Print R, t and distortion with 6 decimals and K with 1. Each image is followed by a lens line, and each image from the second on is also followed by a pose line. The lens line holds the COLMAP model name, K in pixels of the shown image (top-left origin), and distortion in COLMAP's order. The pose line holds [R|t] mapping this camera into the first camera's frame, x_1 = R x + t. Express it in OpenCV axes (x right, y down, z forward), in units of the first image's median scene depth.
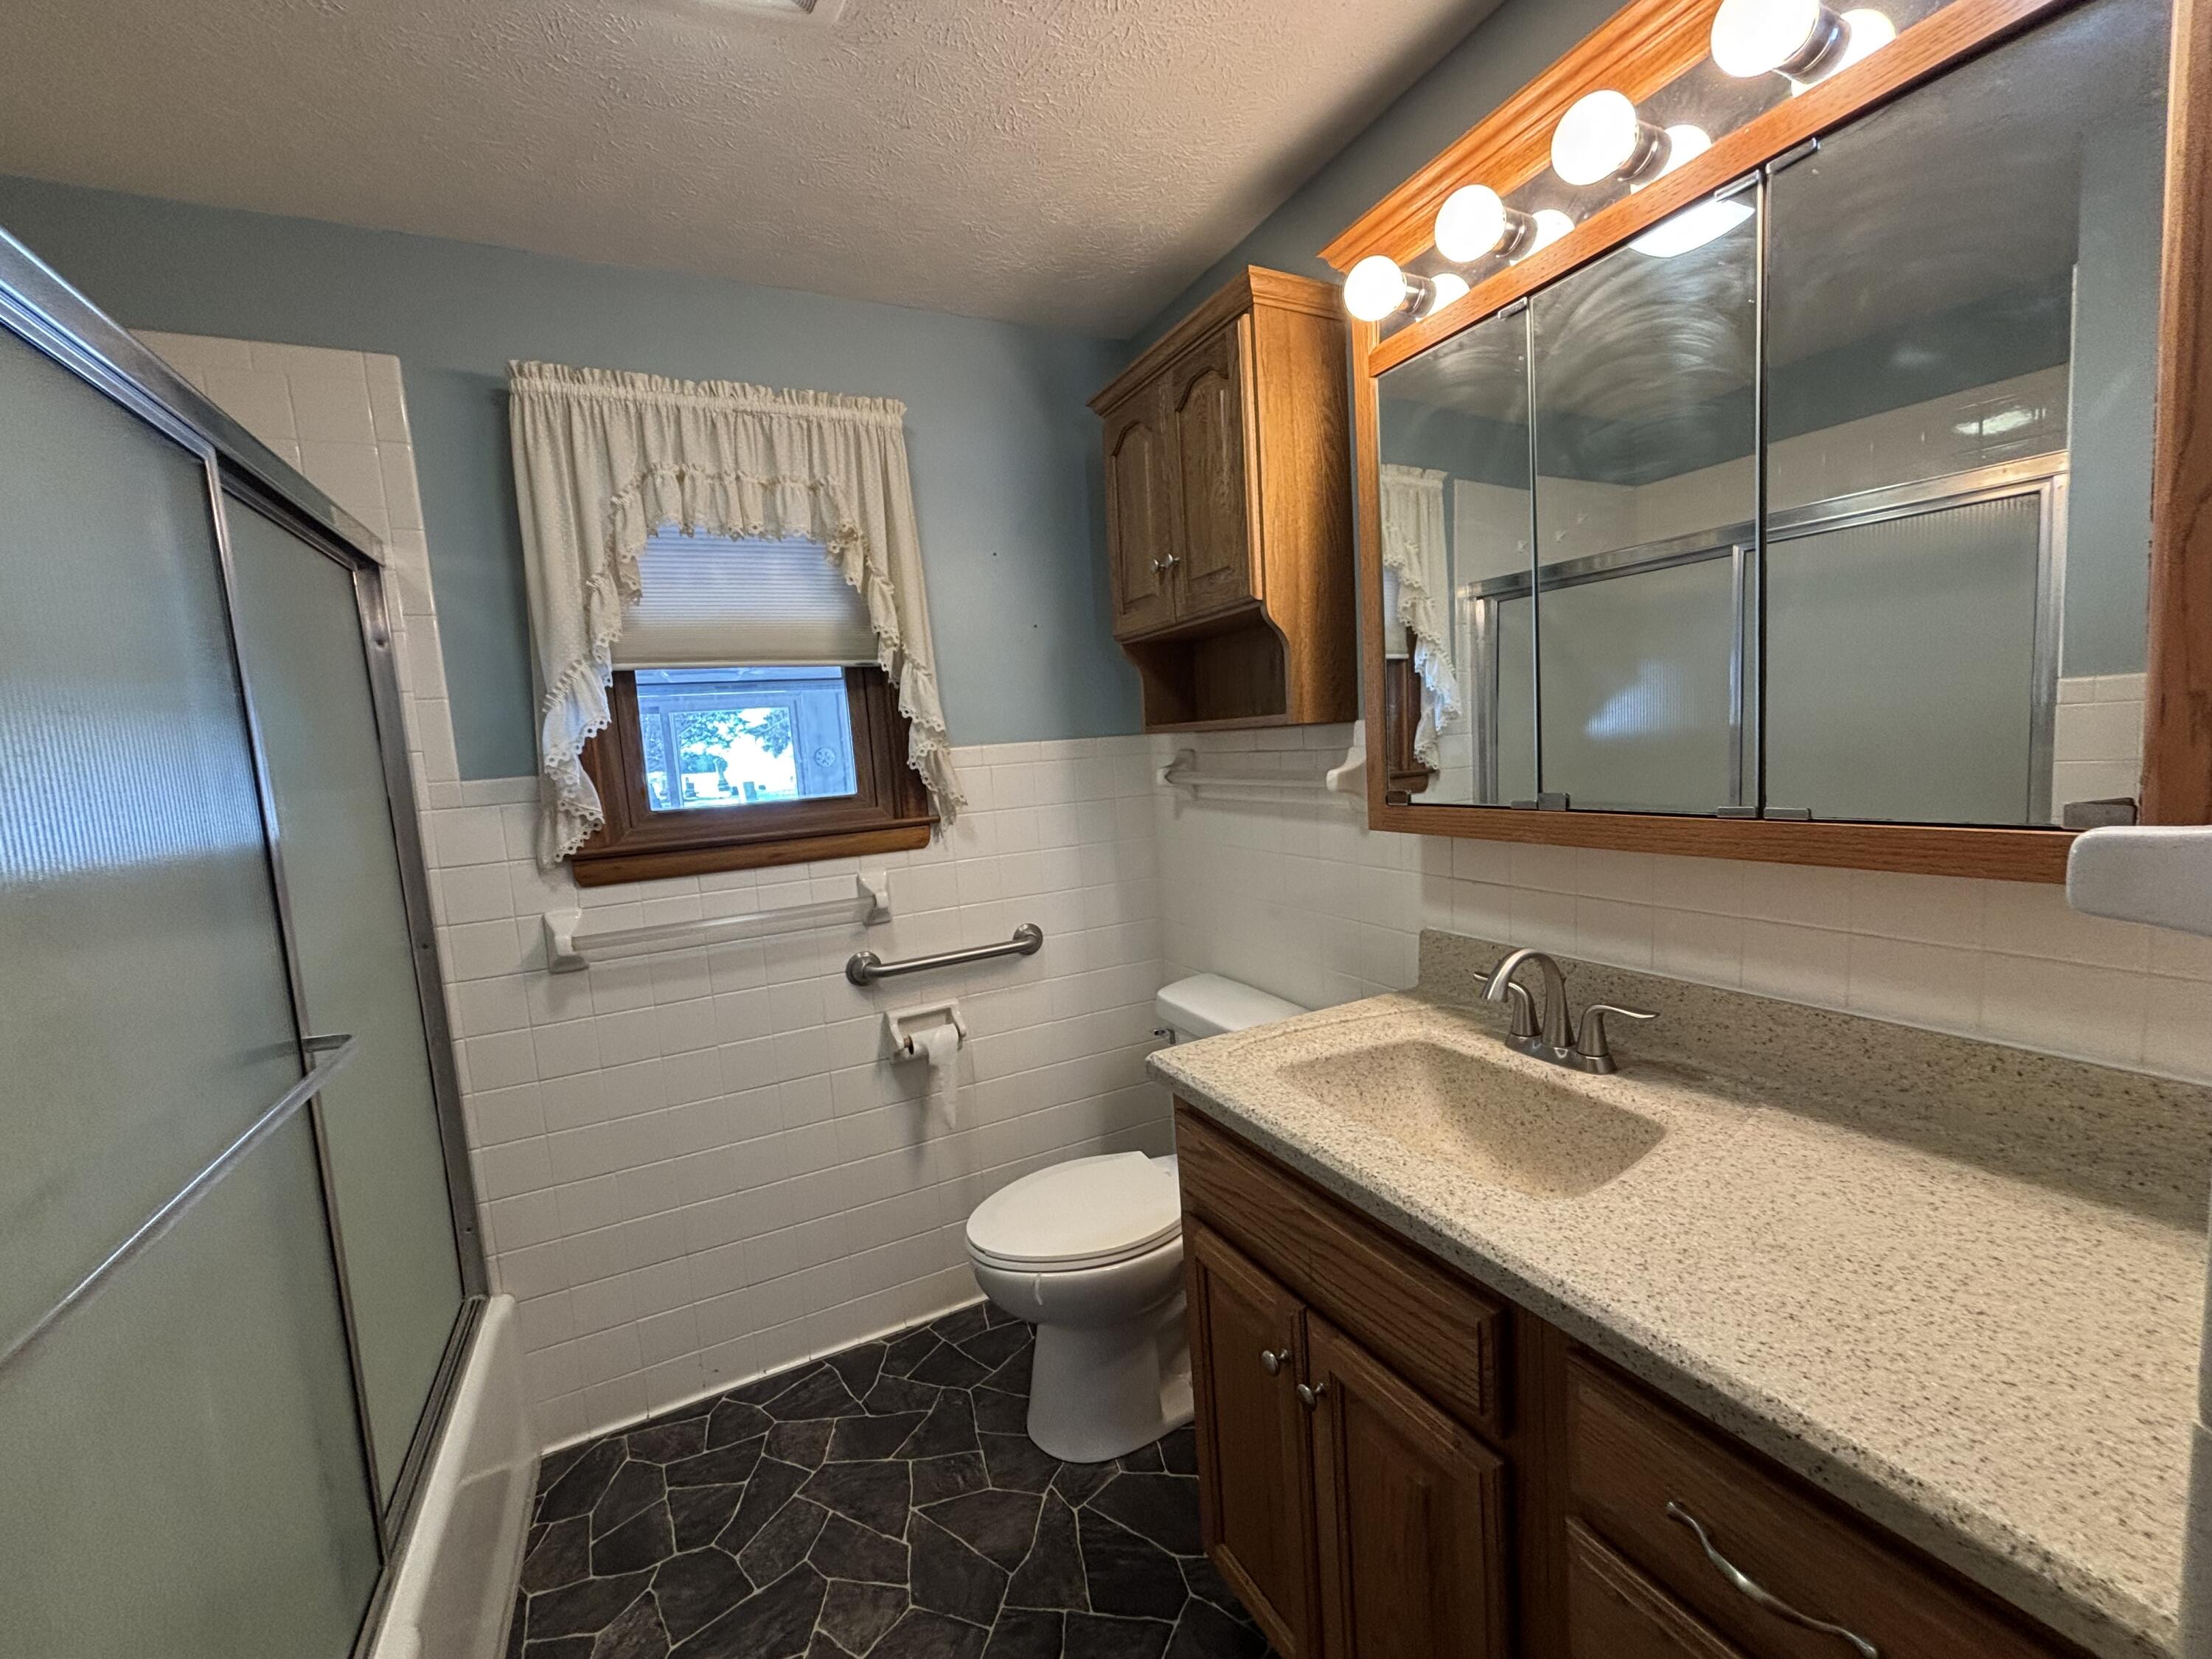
lens RADIAL K [[895.7, 0, 1107.9], [0, 895.7, 838.0], [0, 0, 1]] dist [0.018641, -0.000358]
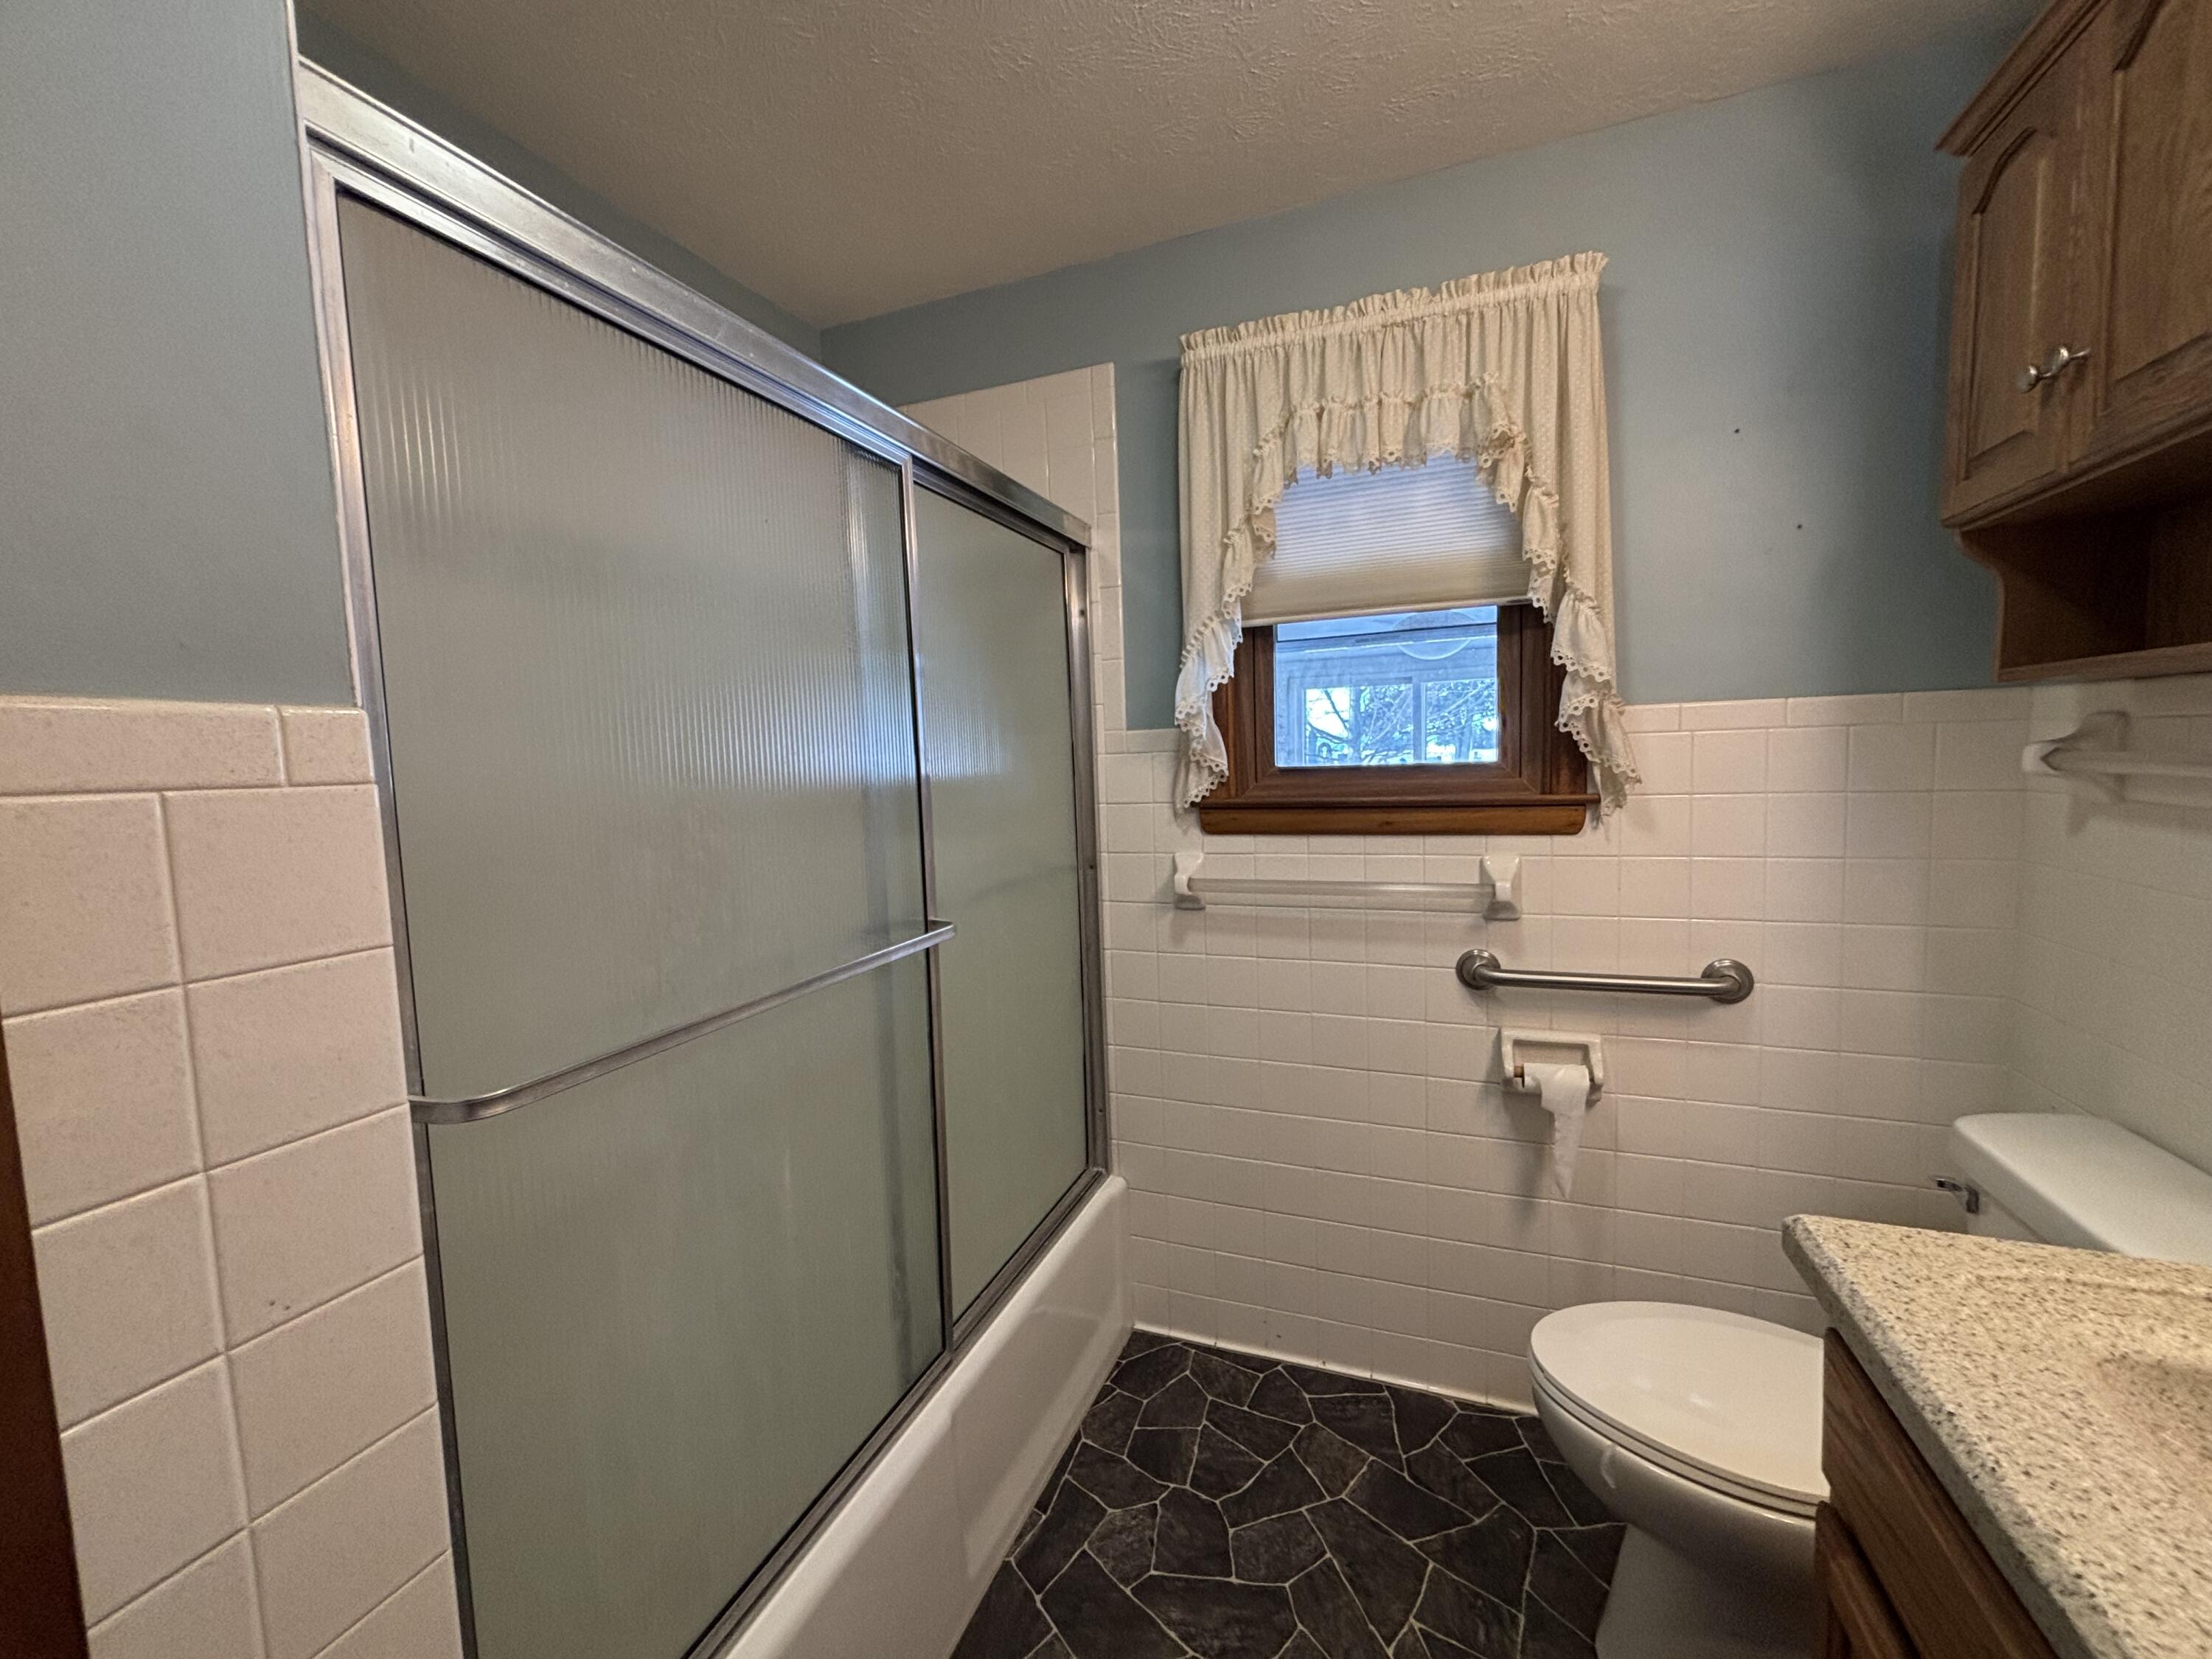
lens RADIAL K [[895.3, 0, 1102.9], [0, 895.3, 833.1], [0, 0, 1]] dist [-0.002736, 0.001296]
pose [[0.666934, 0.107819, -0.737275, 0.103125], [-0.092707, 0.993794, 0.061471, 0.000220], [0.739327, 0.027354, 0.672790, 0.187503]]
